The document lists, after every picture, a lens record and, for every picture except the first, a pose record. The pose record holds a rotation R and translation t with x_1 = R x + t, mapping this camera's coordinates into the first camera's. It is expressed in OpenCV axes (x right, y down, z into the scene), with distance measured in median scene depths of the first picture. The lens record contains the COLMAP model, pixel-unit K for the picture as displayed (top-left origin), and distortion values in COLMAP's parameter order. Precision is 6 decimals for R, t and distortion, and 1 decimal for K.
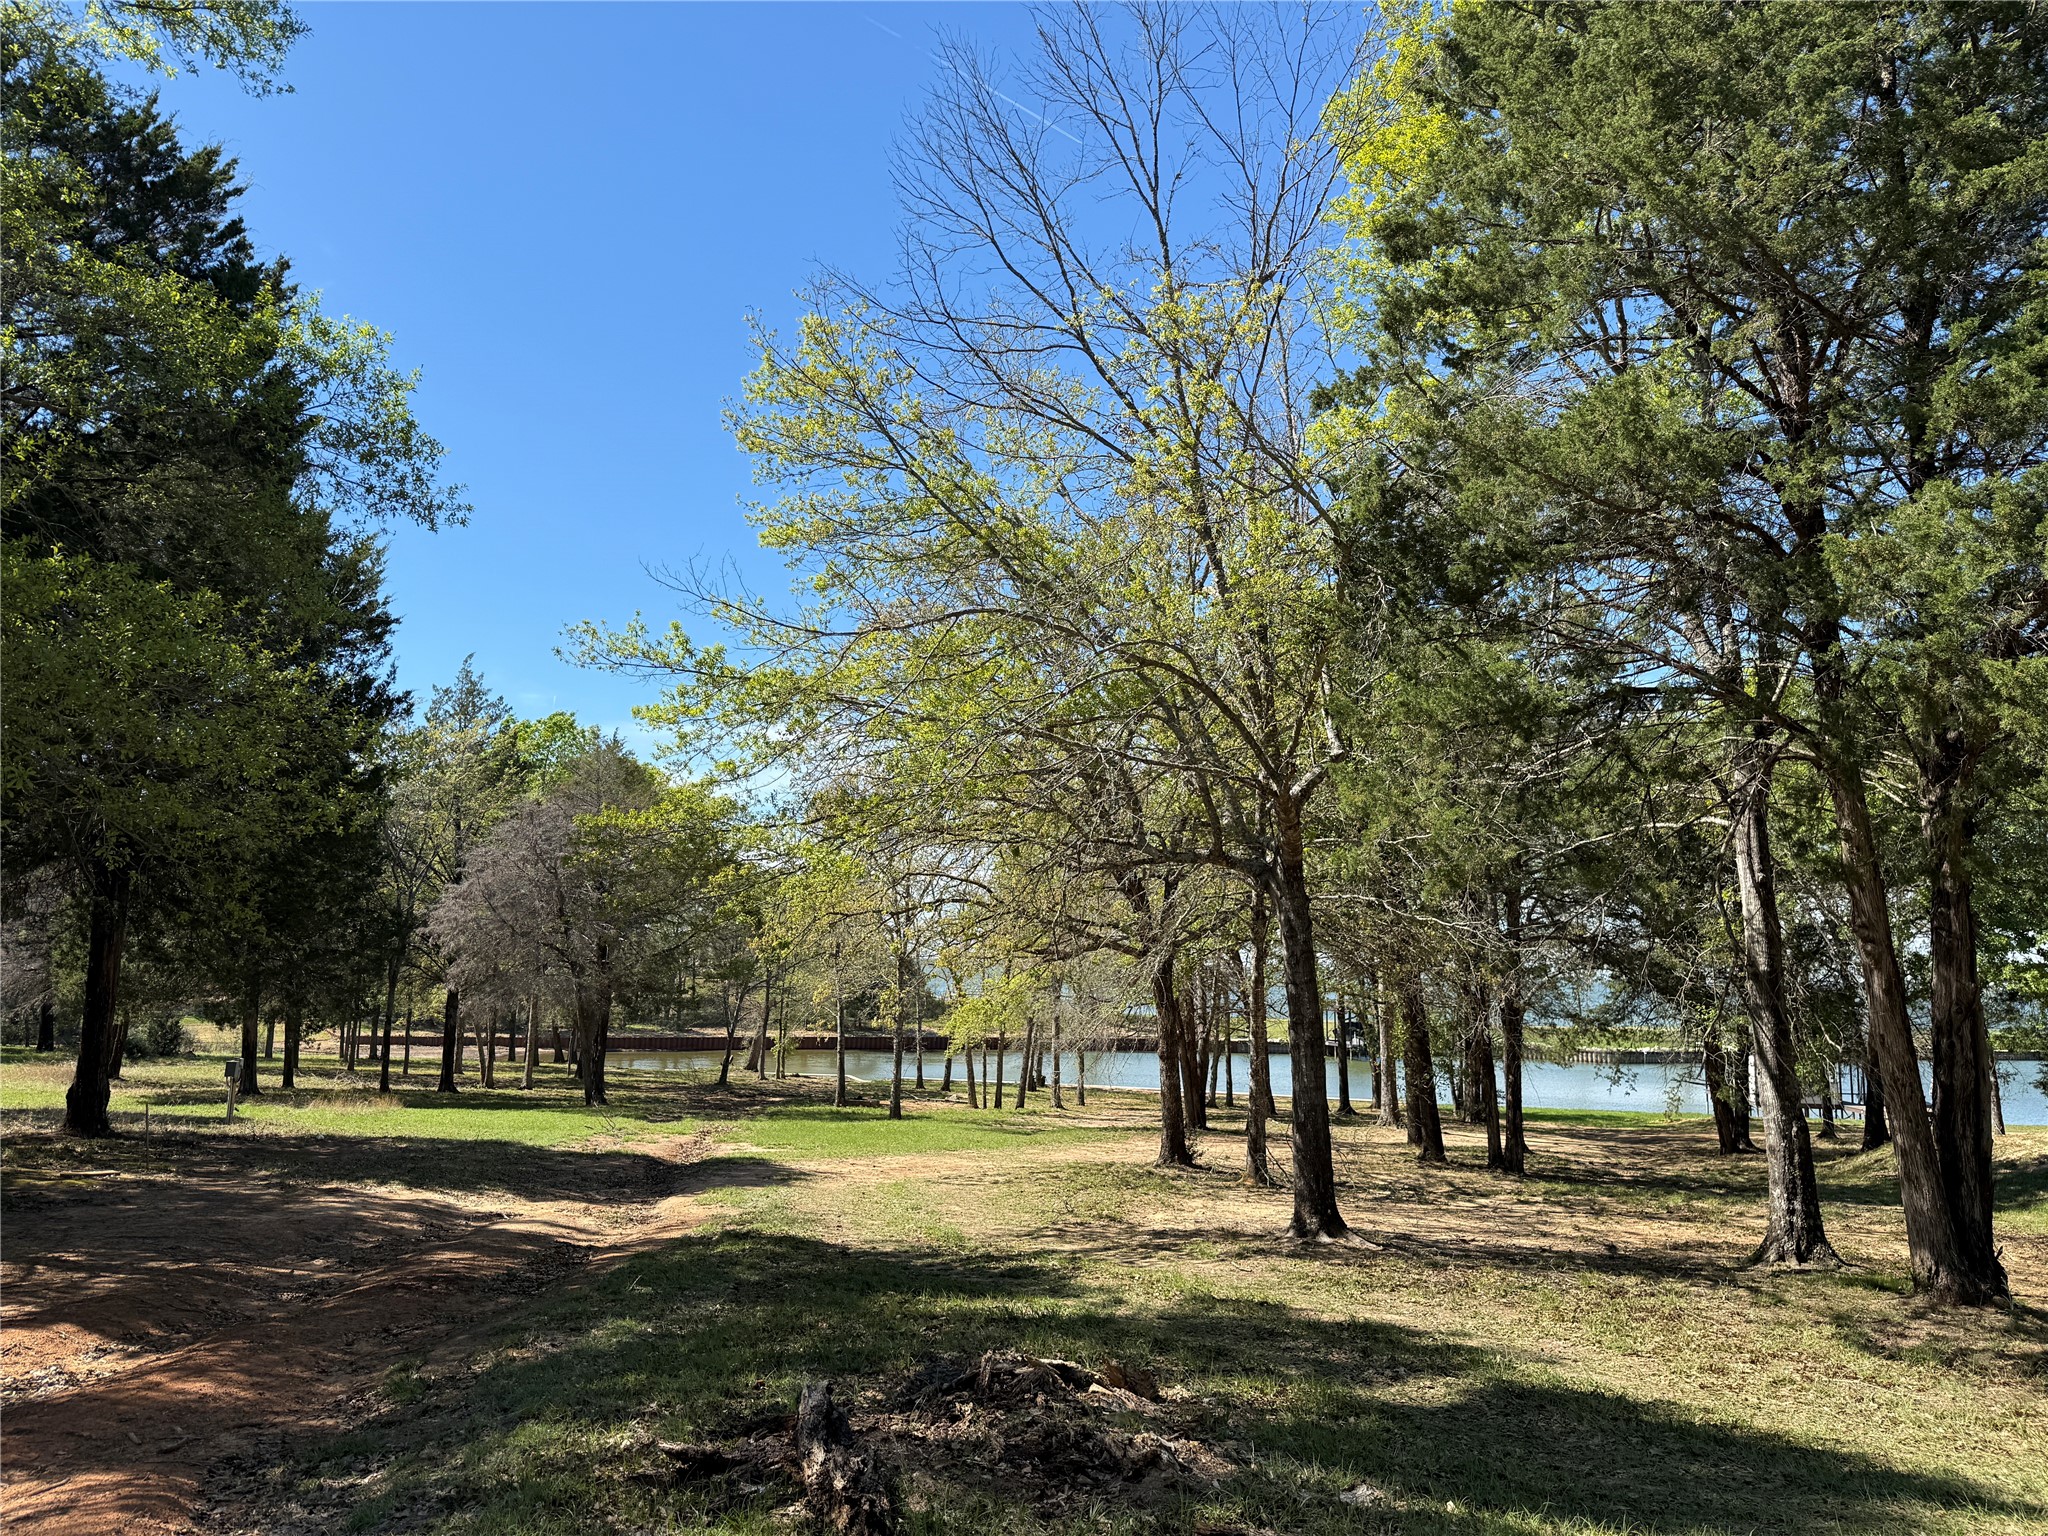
lens RADIAL K [[1440.3, 0, 1027.6], [0, 1440.3, 738.2], [0, 0, 1]] dist [0.072601, -0.073430]
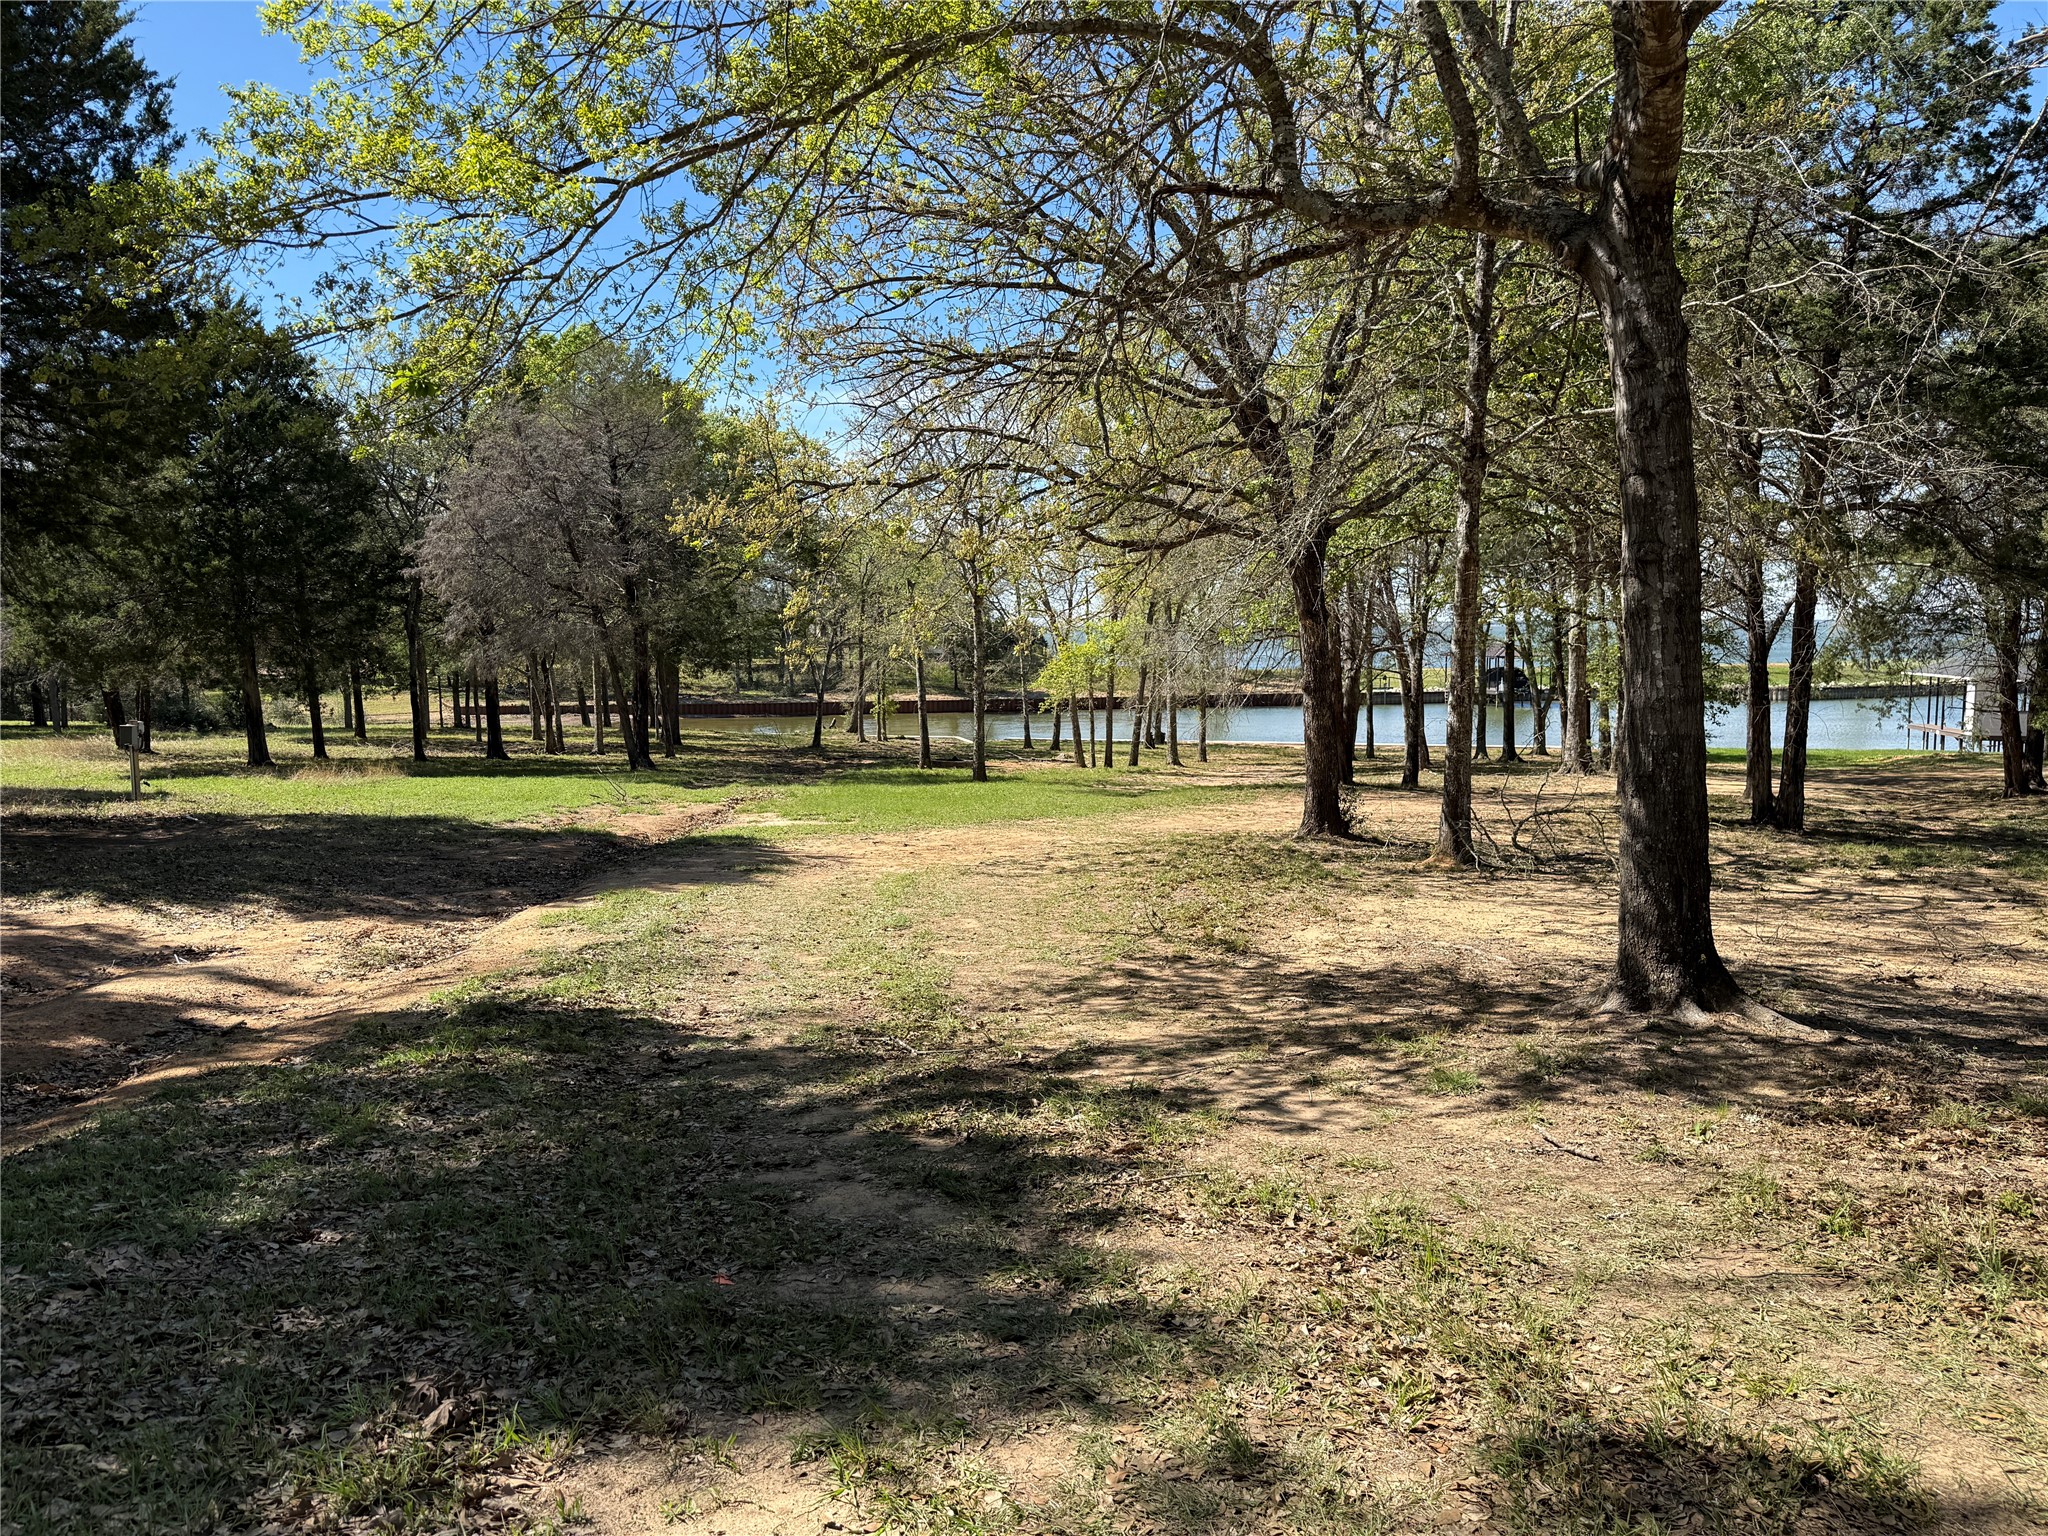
lens RADIAL K [[1440.3, 0, 1039.6], [0, 1440.3, 768.8], [0, 0, 1]] dist [0.072601, -0.073430]
pose [[0.996505, -0.021652, -0.080674, 0.010634], [0.040964, 0.968380, 0.246095, 0.043602], [0.072794, -0.248540, 0.965882, 0.165858]]
